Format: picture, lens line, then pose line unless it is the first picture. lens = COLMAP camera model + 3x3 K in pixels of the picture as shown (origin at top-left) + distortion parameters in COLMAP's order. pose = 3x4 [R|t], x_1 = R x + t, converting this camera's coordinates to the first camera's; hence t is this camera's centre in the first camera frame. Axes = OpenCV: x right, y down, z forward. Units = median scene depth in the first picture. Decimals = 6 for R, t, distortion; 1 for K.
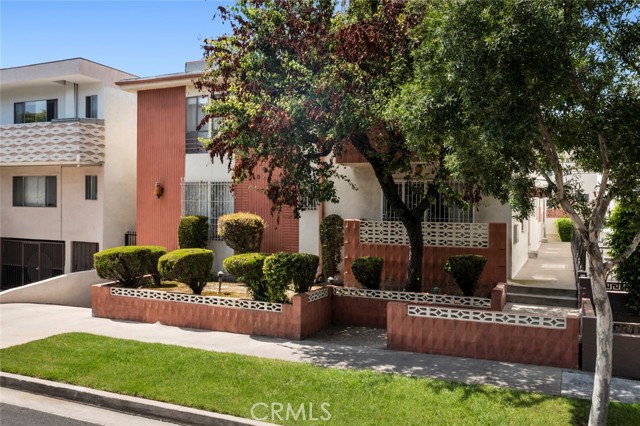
lens RADIAL K [[553.0, 0, 297.5], [0, 553.0, 213.3], [0, 0, 1]] dist [0.004968, 0.000860]
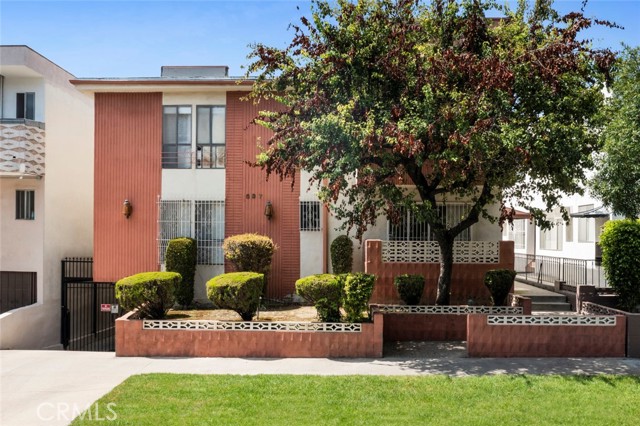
lens RADIAL K [[561.1, 0, 338.1], [0, 561.1, 238.3], [0, 0, 1]] dist [0.000679, 0.006040]
pose [[0.915478, -0.008075, 0.402286, -0.439012], [0.007115, 0.999967, 0.003879, 0.004853], [-0.402304, -0.000689, 0.915506, 0.080334]]
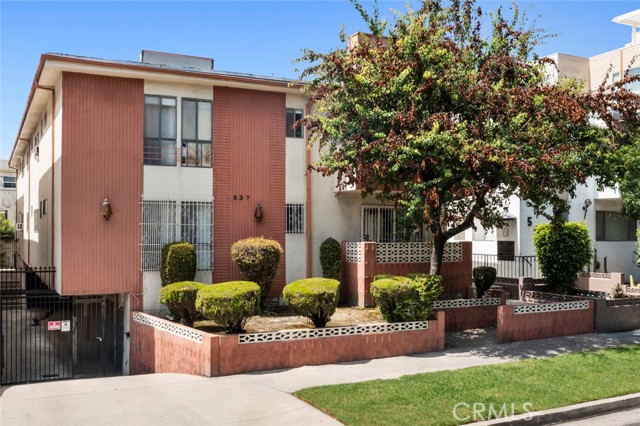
lens RADIAL K [[573.5, 0, 297.4], [0, 573.5, 230.2], [0, 0, 1]] dist [-0.006811, 0.000820]
pose [[0.660472, -0.010980, 0.750770, -0.966607], [0.010847, 0.999928, 0.005082, -0.021999], [-0.750772, 0.004787, 0.660544, 0.413139]]
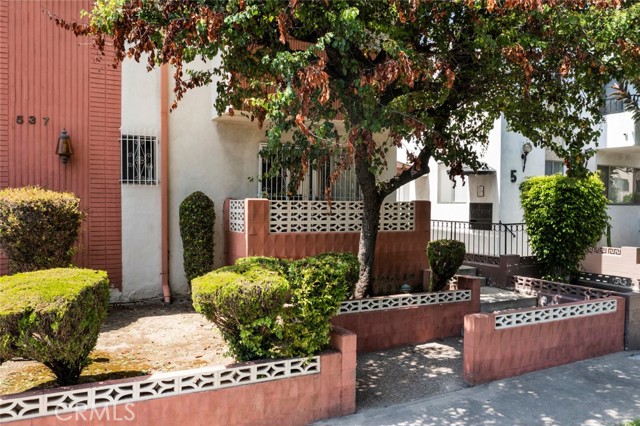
lens RADIAL K [[504.6, 0, 320.0], [0, 504.6, 213.0], [0, 0, 1]] dist [-0.006230, -0.001936]
pose [[0.629523, -0.025238, 0.776572, -0.367706], [0.003984, 0.999564, 0.029255, 0.012841], [-0.776972, -0.015323, 0.629349, 0.648276]]
